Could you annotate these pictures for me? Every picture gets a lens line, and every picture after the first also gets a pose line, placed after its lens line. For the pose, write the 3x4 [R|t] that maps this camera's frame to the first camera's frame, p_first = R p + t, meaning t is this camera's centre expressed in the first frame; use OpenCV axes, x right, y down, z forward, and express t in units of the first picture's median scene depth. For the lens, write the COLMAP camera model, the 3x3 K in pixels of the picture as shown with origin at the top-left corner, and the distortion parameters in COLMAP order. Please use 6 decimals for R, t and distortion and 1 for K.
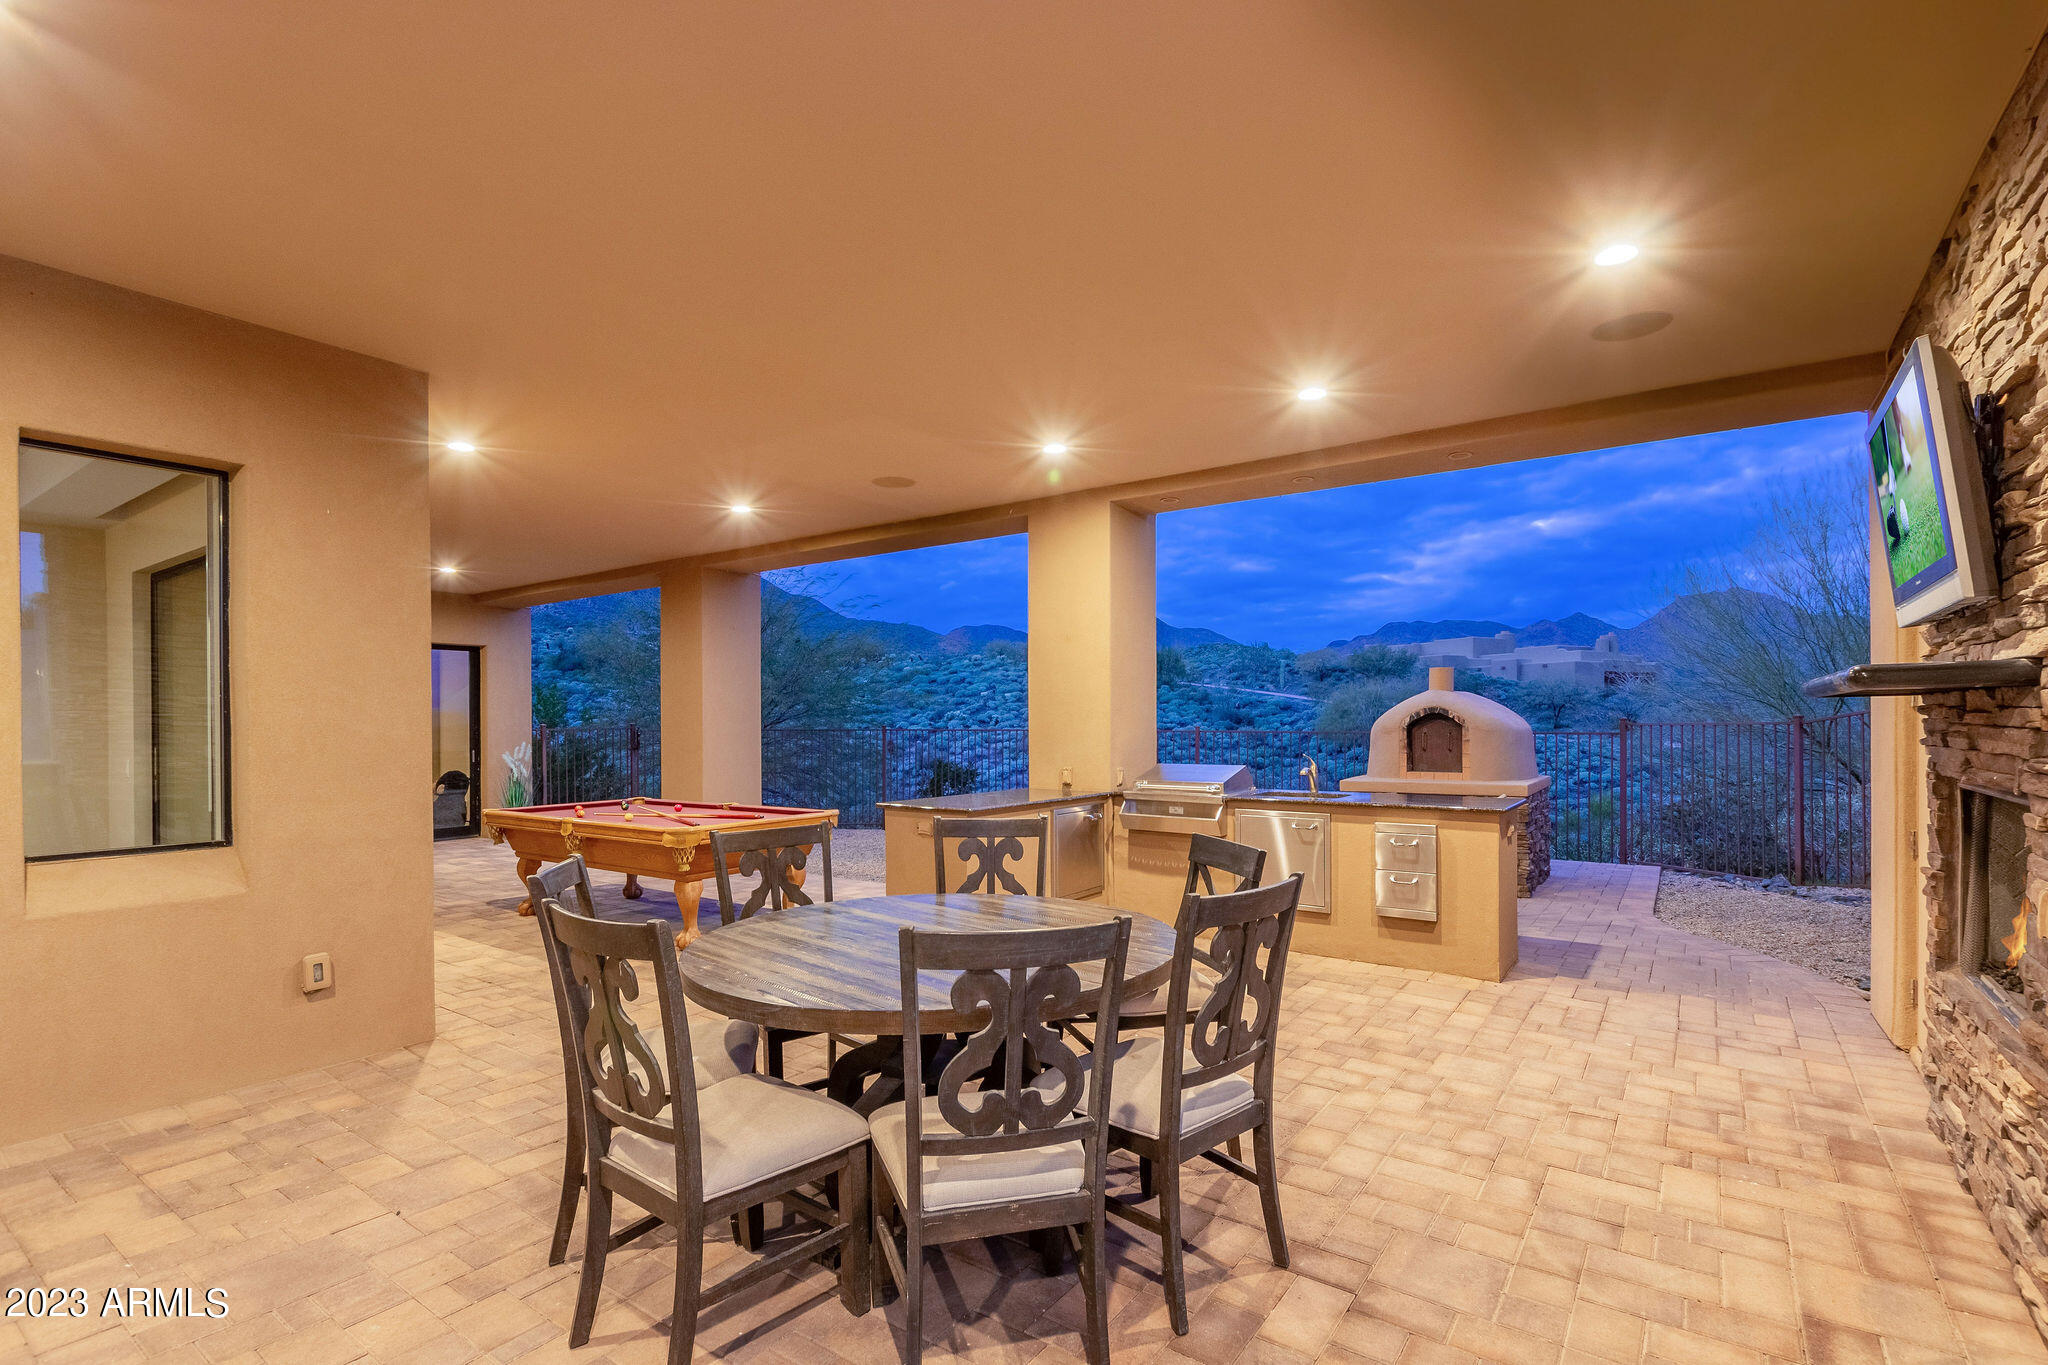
lens RADIAL K [[943.3, 0, 1042.7], [0, 943.3, 715.7], [0, 0, 1]] dist [0.010273, -0.002218]
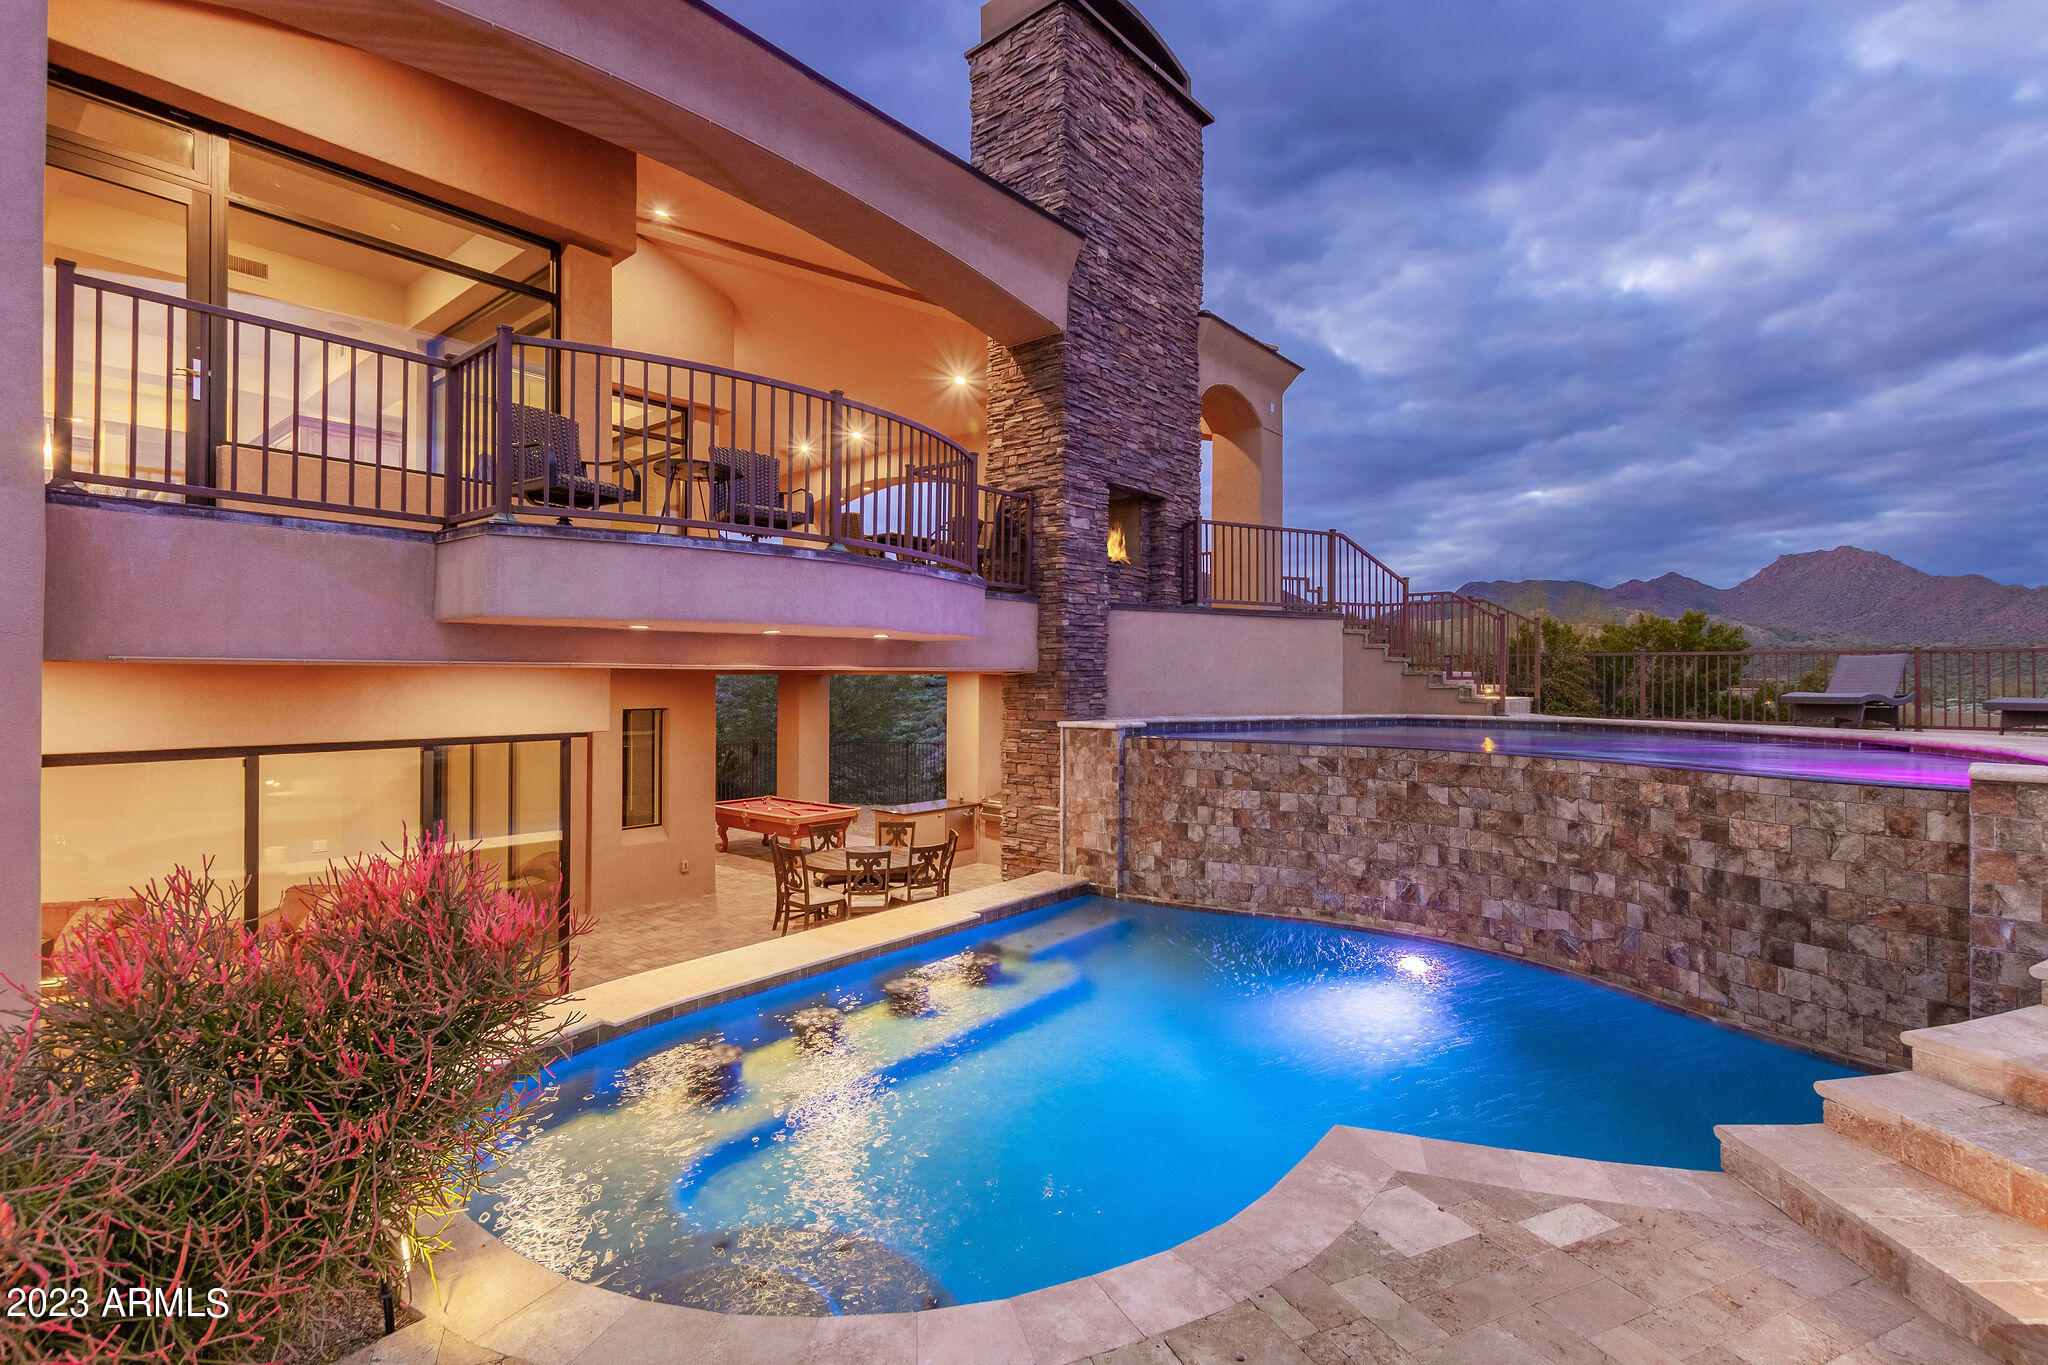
lens RADIAL K [[943.3, 0, 1032.1], [0, 943.3, 673.3], [0, 0, 1]] dist [0.010273, -0.002218]
pose [[0.996049, 0.005943, -0.088605, 0.642195], [-0.005984, 0.999982, -0.000200, -0.370680], [0.088602, 0.000729, 0.996067, -1.991072]]
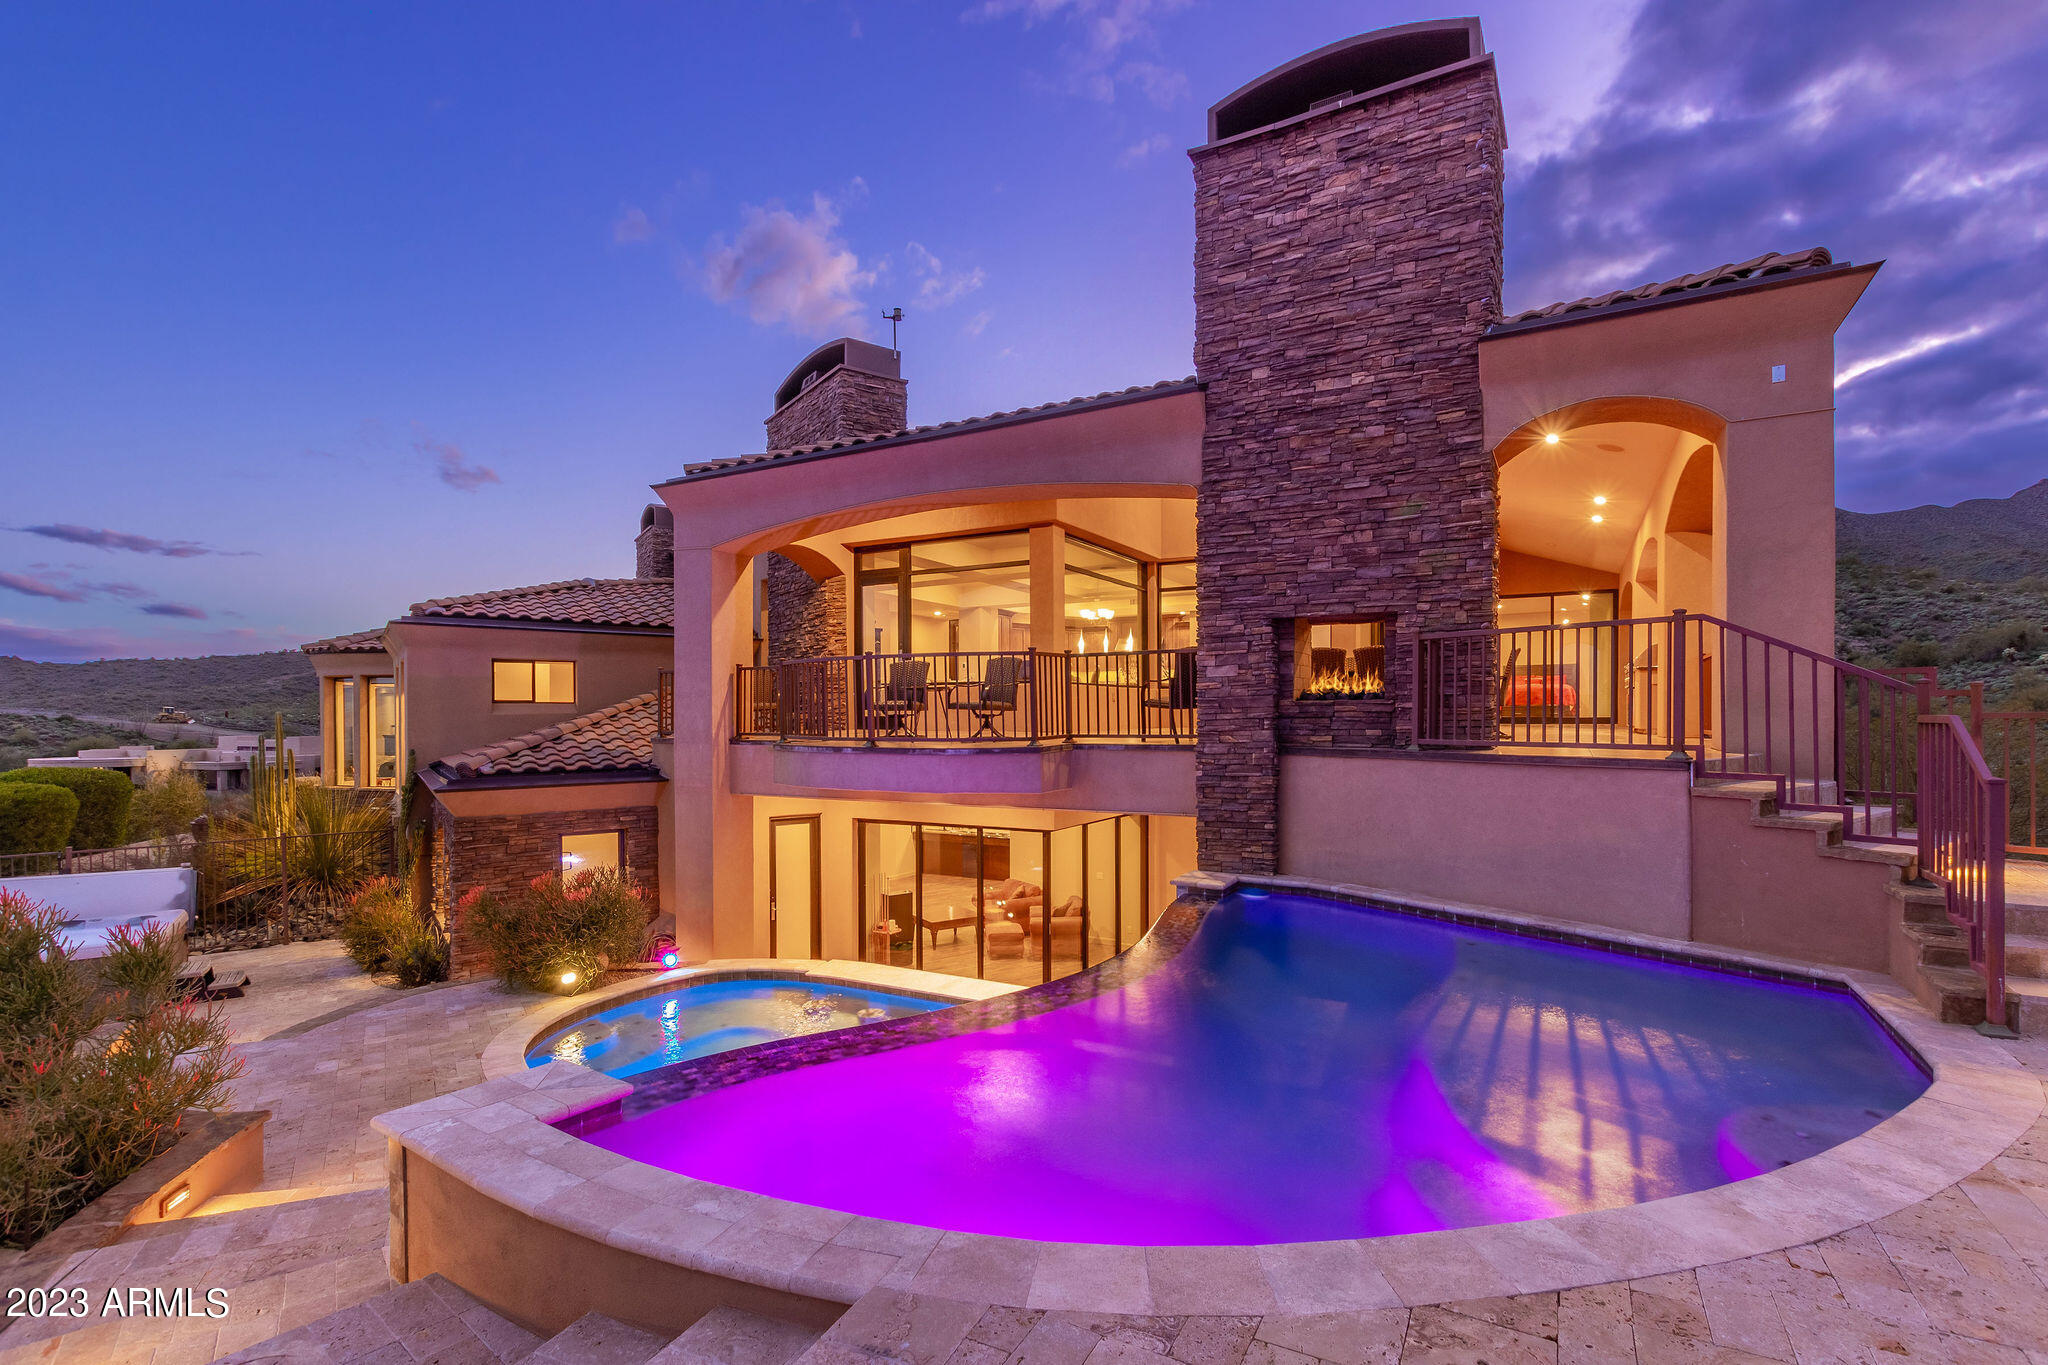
lens RADIAL K [[943.3, 0, 1044.7], [0, 943.3, 727.4], [0, 0, 1]] dist [0.010273, -0.002218]
pose [[0.092063, 0.005413, -0.995738, 2.635884], [0.007619, 0.999952, 0.006140, -0.607434], [0.995724, -0.008152, 0.092017, -0.417367]]
